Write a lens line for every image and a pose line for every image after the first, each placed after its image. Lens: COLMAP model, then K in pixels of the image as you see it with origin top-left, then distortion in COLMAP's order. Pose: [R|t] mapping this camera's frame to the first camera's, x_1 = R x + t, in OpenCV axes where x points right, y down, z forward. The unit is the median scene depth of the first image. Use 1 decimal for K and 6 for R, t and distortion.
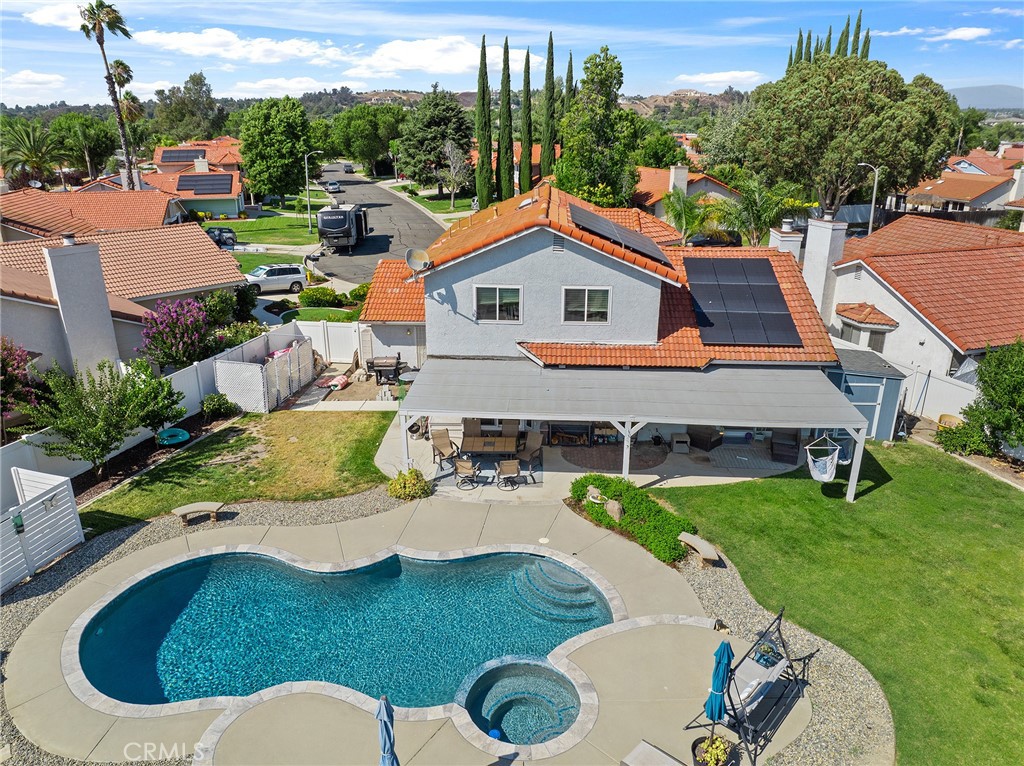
lens RADIAL K [[722.0, 0, 523.0], [0, 722.0, 386.2], [0, 0, 1]] dist [-0.041299, 0.008020]
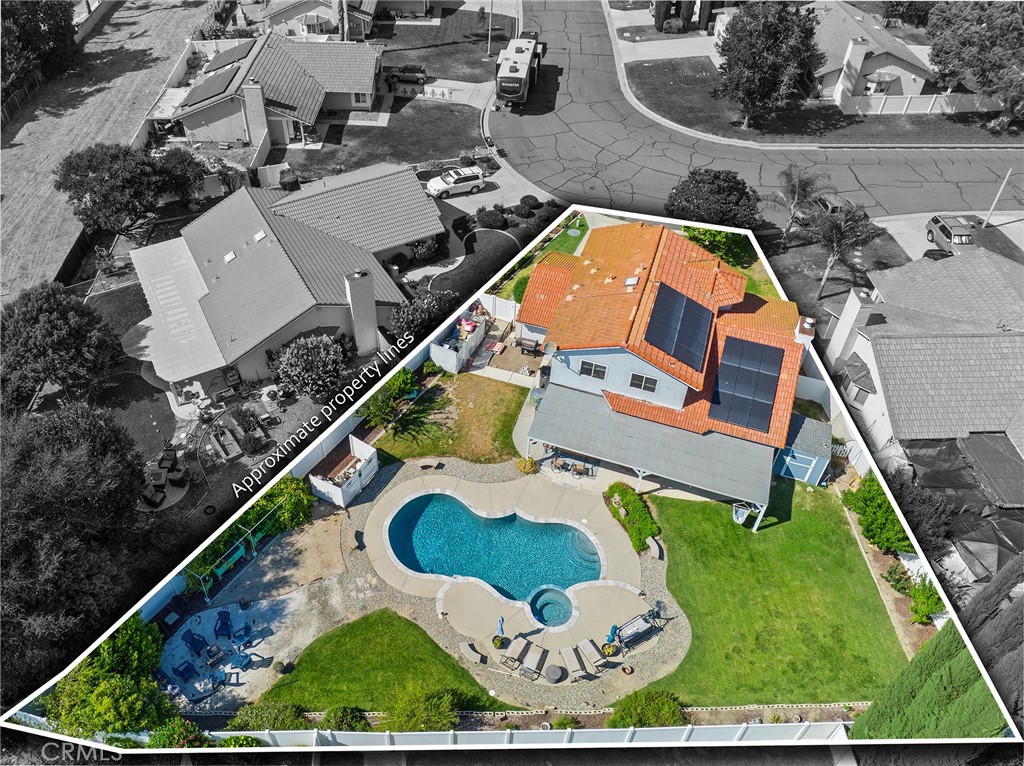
lens RADIAL K [[802.1, 0, 463.7], [0, 802.1, 358.5], [0, 0, 1]] dist [-0.024771, -0.014154]
pose [[0.954021, 0.207434, -0.216366, 0.081209], [-0.104678, 0.906973, 0.407974, -0.911975], [0.280866, -0.366567, 0.886985, -0.804195]]
